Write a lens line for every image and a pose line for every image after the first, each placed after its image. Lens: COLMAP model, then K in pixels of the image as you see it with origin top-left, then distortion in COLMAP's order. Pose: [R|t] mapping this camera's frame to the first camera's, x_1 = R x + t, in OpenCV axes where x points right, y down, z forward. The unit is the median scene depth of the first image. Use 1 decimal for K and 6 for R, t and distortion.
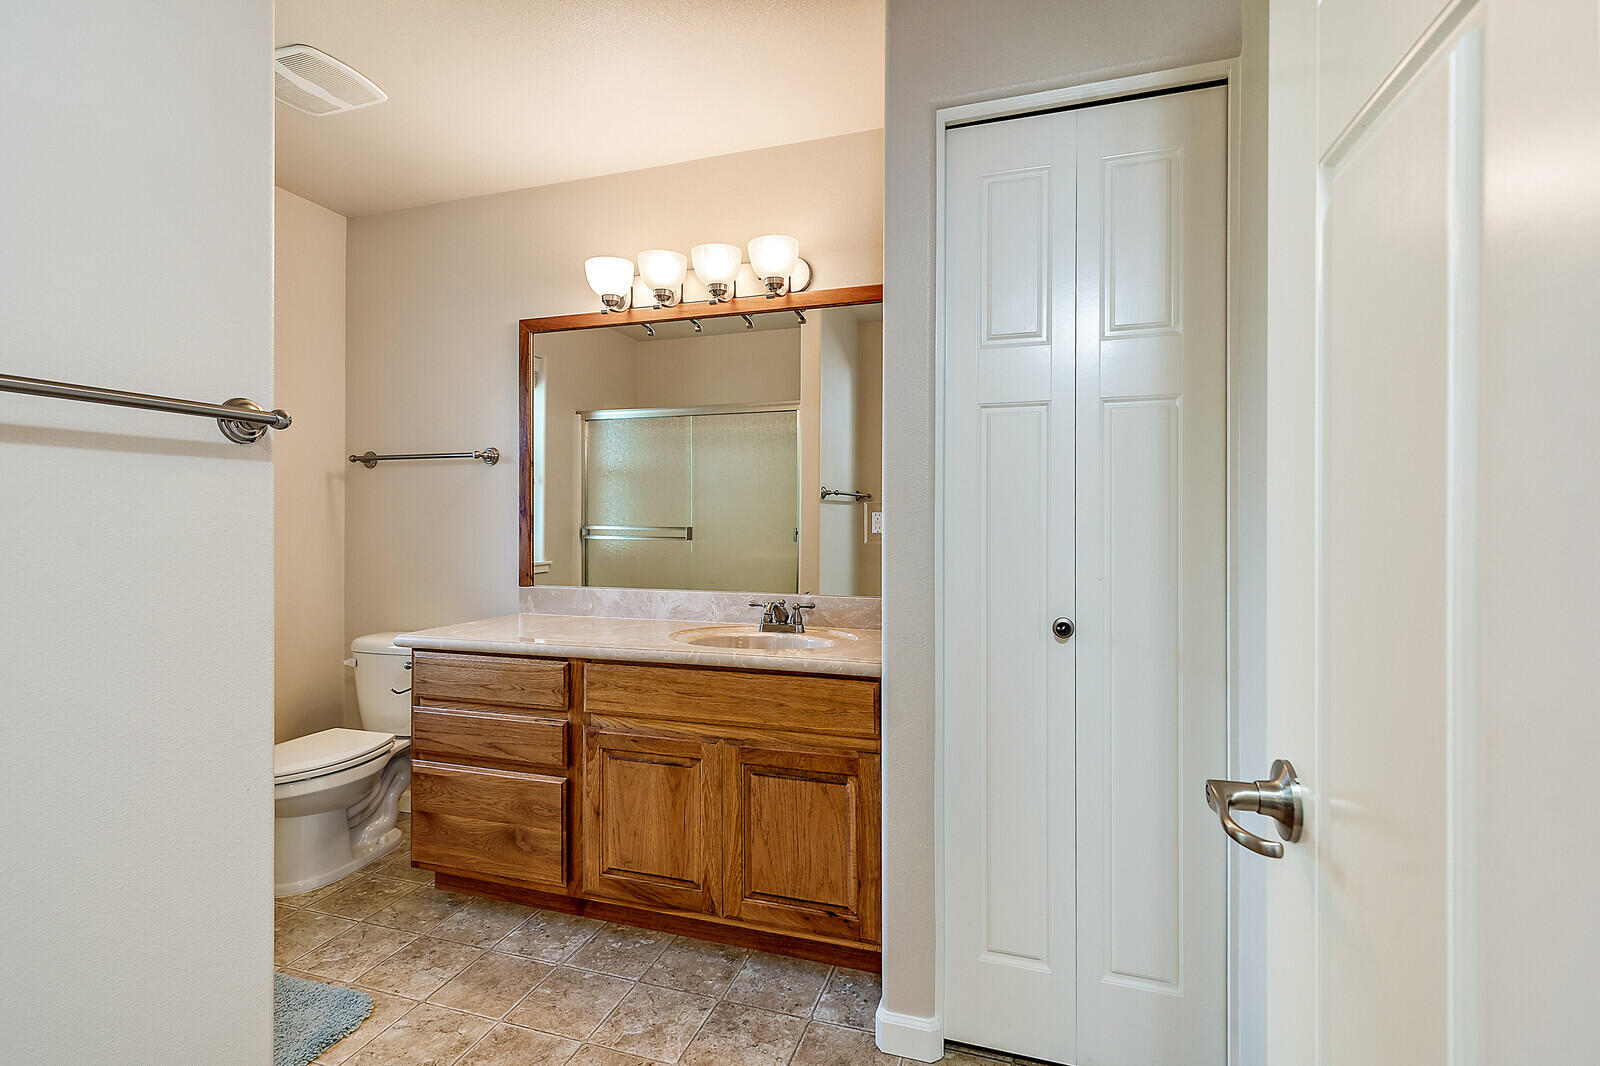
lens RADIAL K [[739.8, 0, 800.0], [0, 739.8, 528.9], [0, 0, 1]] dist [0.003207, 0.000054]
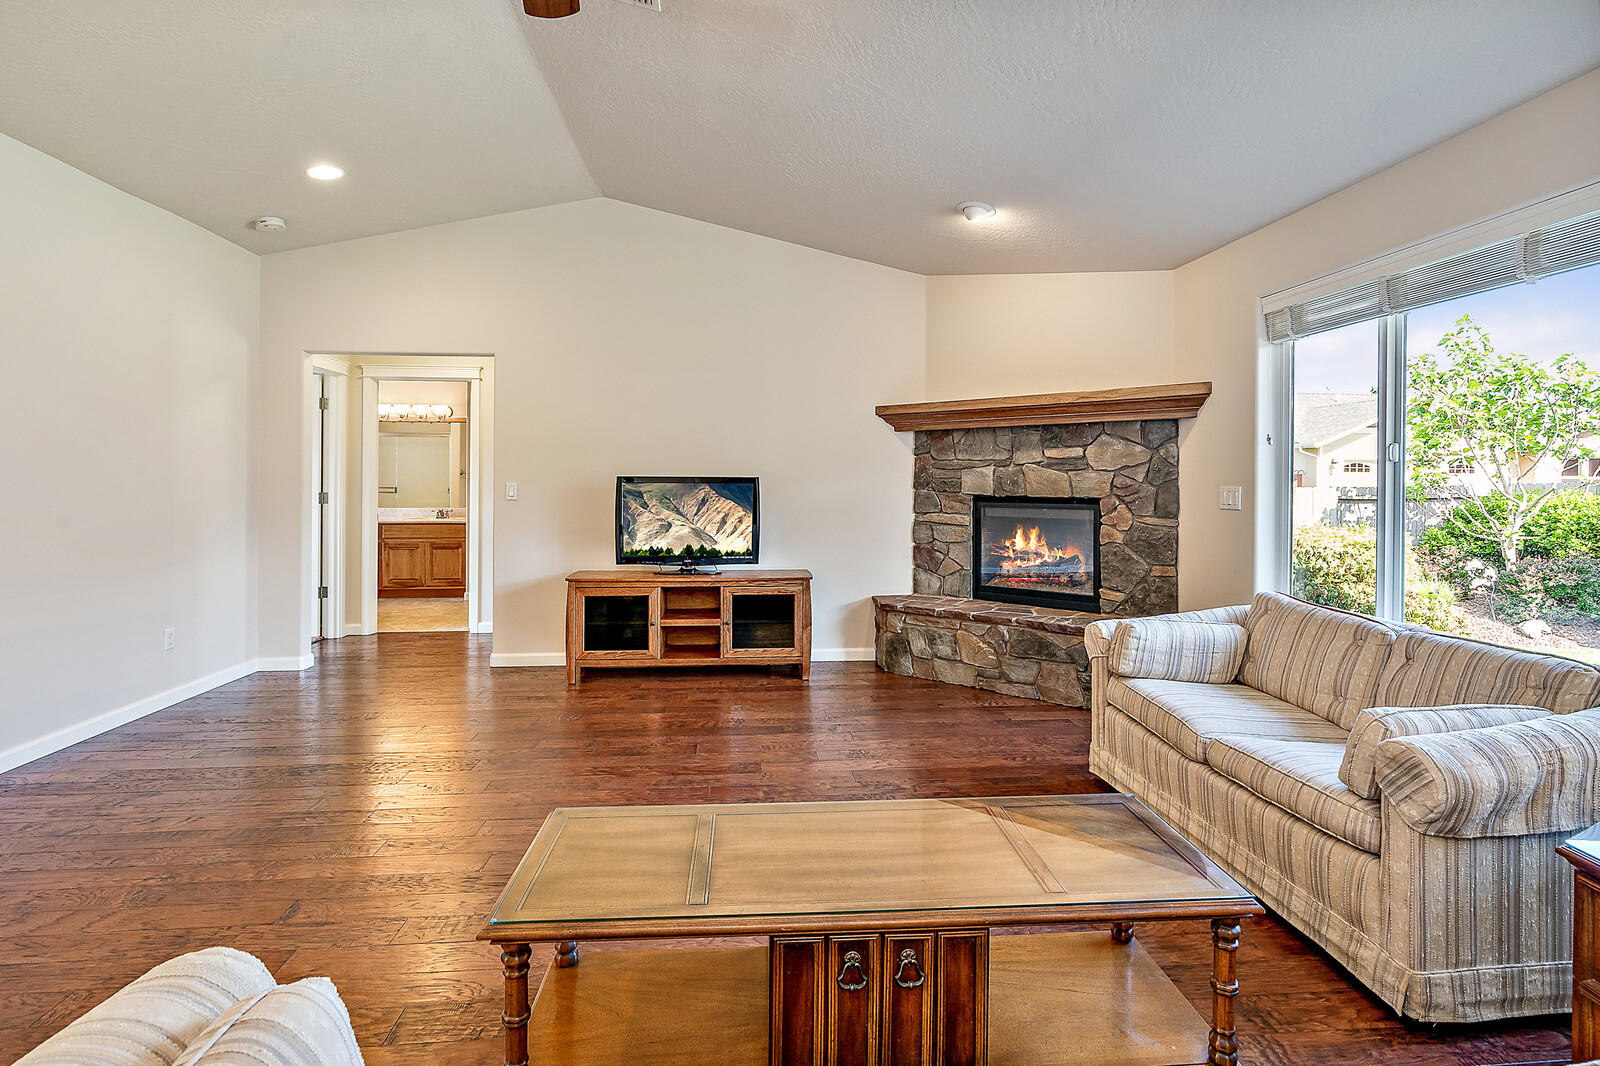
lens RADIAL K [[772.8, 0, 801.9], [0, 772.8, 480.8], [0, 0, 1]] dist [0.003041, 0.000103]
pose [[0.922527, 0.001879, 0.385928, 0.151859], [-0.002840, 0.999994, 0.001920, -0.051090], [-0.385922, -0.002868, 0.922527, -3.475353]]
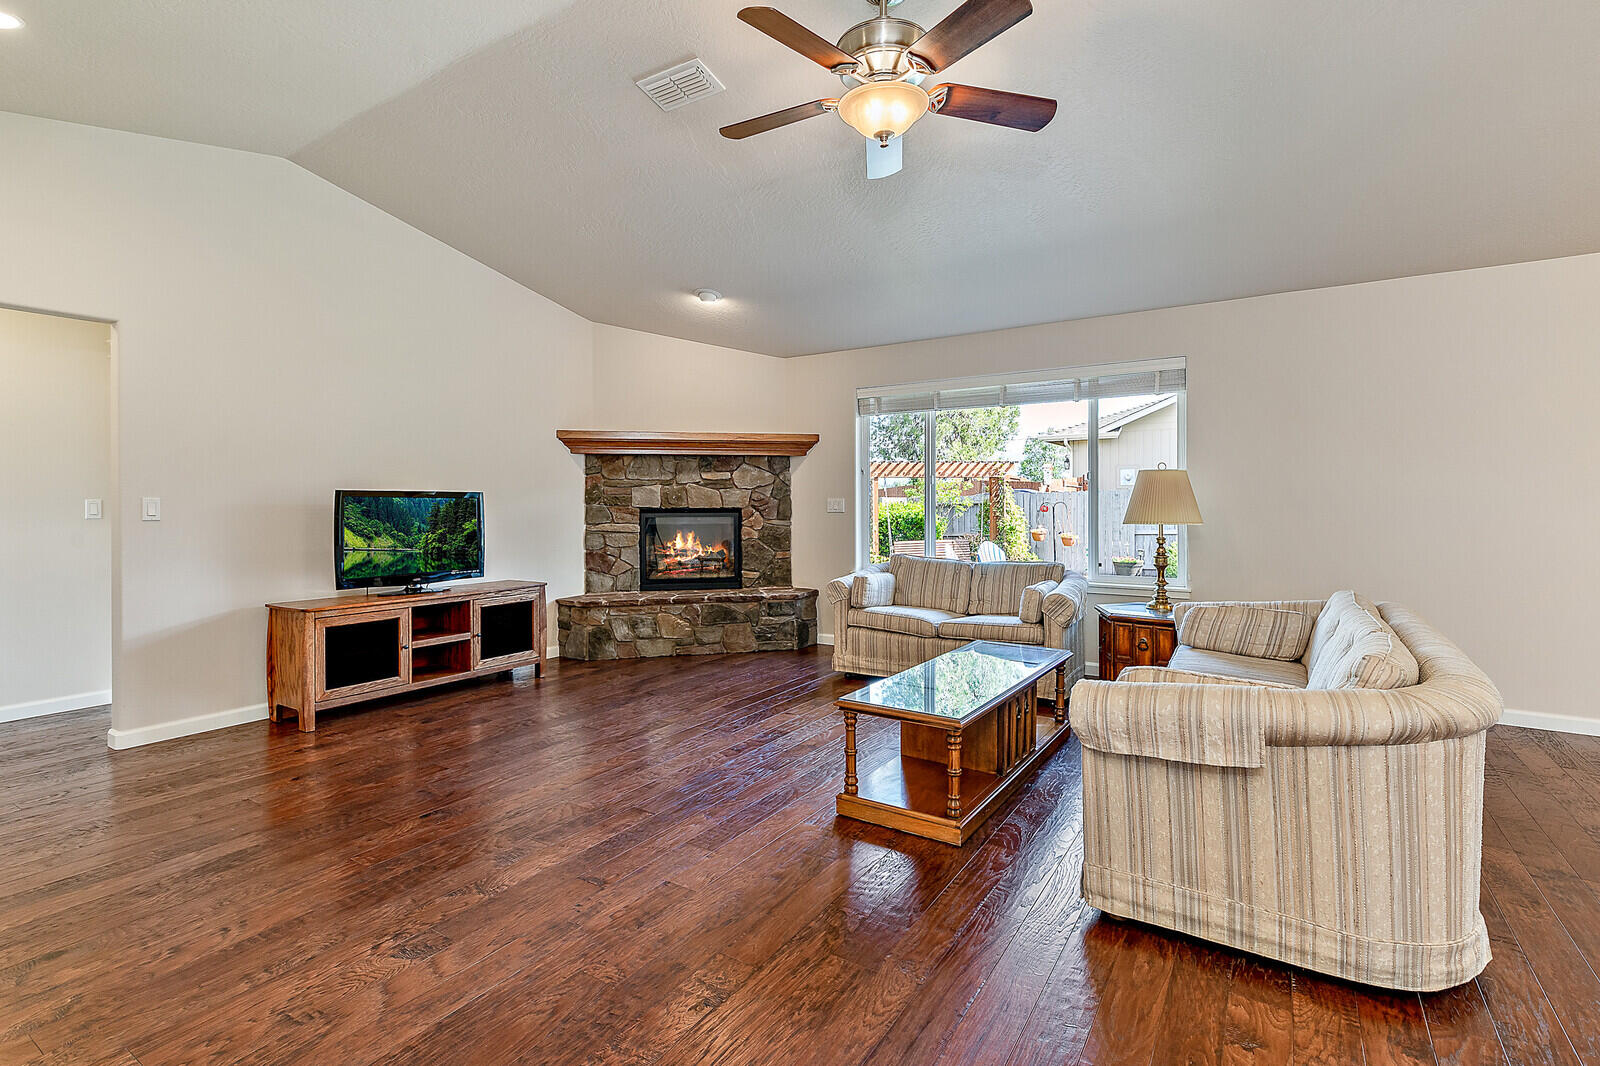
lens RADIAL K [[742.5, 0, 809.1], [0, 742.5, 500.8], [0, 0, 1]] dist [0.003335, 0.000093]
pose [[0.255893, 0.001882, 0.966703, -1.131591], [0.002519, 0.999993, -0.002614, -0.019763], [-0.966702, 0.003104, 0.255887, -2.789609]]
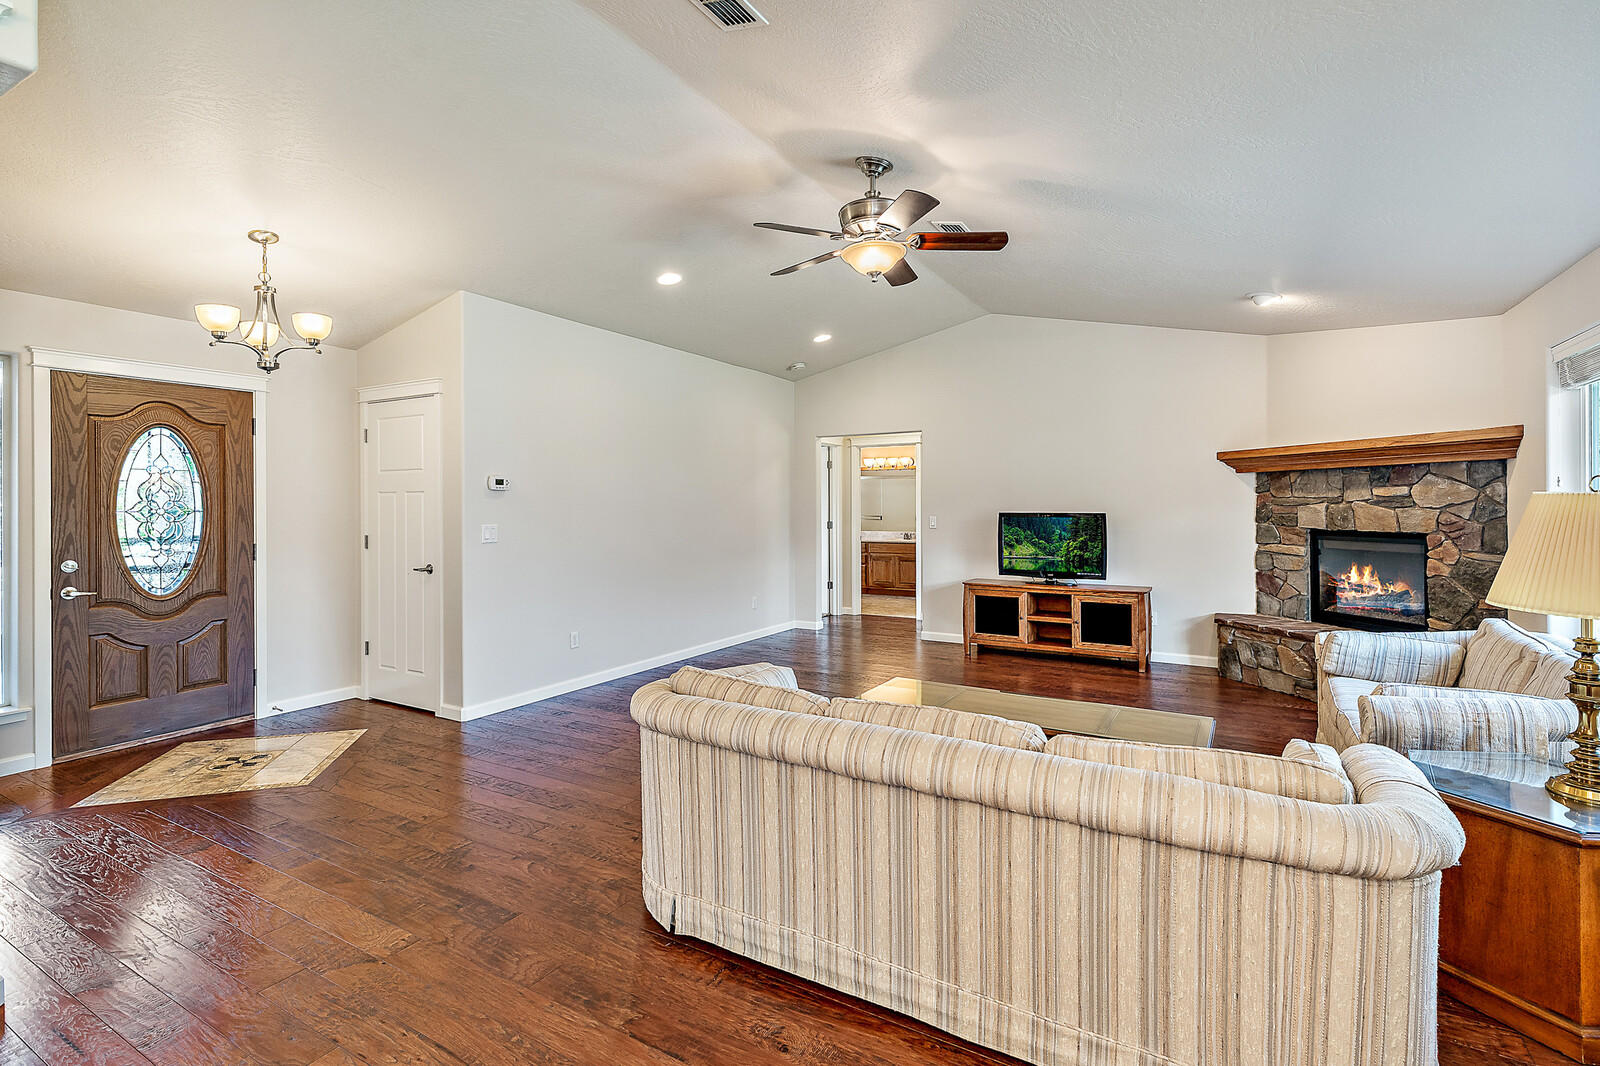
lens RADIAL K [[742.5, 0, 809.1], [0, 742.5, 500.8], [0, 0, 1]] dist [0.003335, 0.000093]
pose [[0.977209, -0.006242, -0.212187, 0.433854], [0.005442, 0.999976, -0.004354, -0.102681], [0.212209, 0.003100, 0.977219, -4.432471]]
